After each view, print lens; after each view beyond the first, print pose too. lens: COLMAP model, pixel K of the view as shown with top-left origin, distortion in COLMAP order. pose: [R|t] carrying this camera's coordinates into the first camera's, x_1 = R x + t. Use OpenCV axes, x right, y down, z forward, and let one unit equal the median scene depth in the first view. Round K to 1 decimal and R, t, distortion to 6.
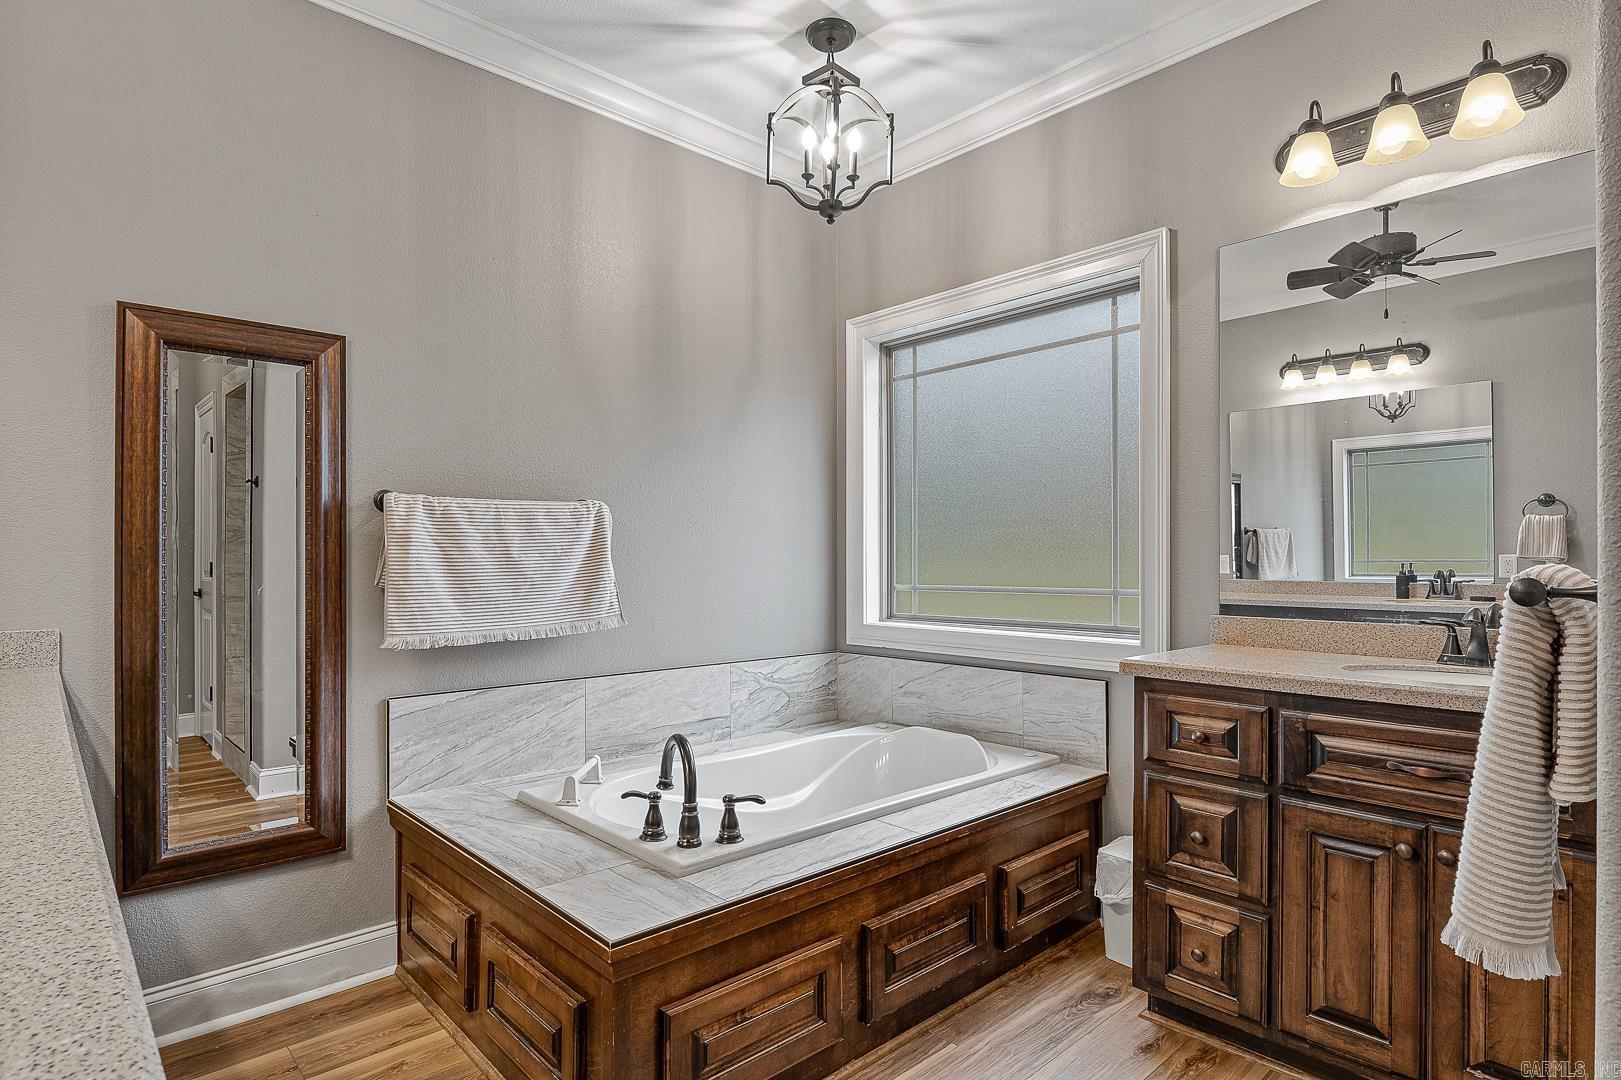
lens RADIAL K [[868.8, 0, 814.3], [0, 868.8, 543.7], [0, 0, 1]] dist [-0.004038, 0.001556]
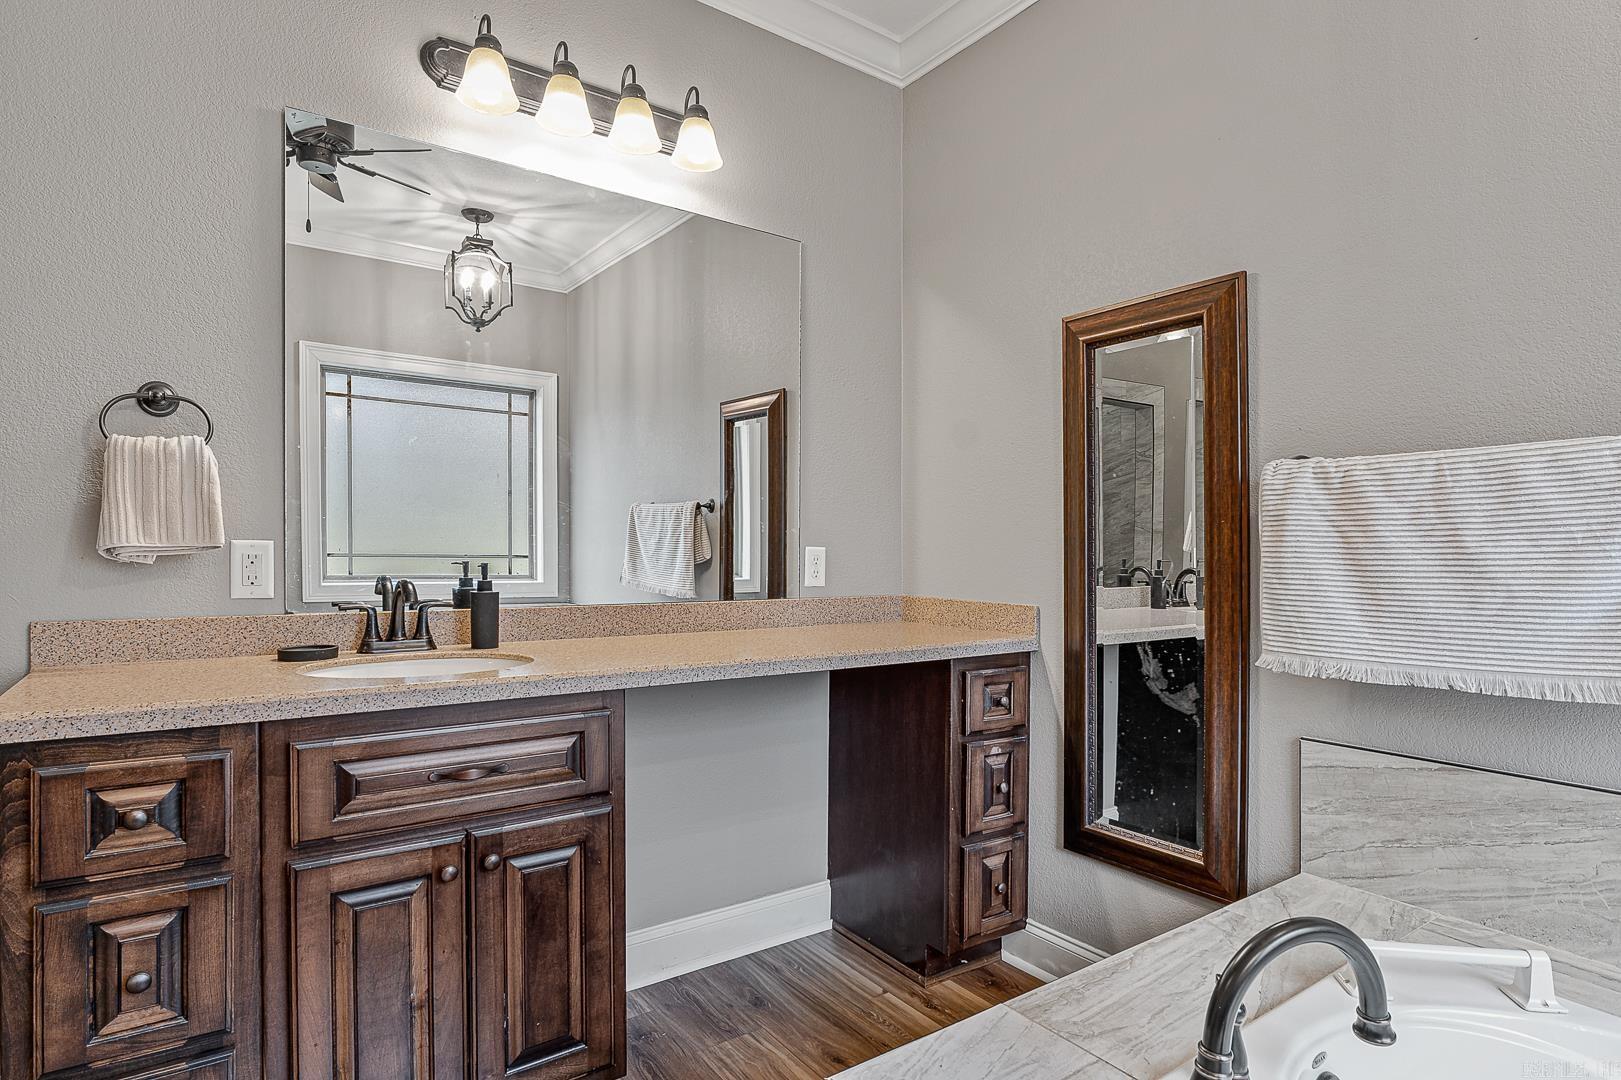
lens RADIAL K [[868.8, 0, 806.9], [0, 868.8, 550.4], [0, 0, 1]] dist [-0.004038, 0.001556]
pose [[-0.131215, 0.002428, -0.991351, 0.292603], [0.006462, 0.999978, 0.001594, 0.014577], [0.991333, -0.006197, -0.131227, 0.668862]]
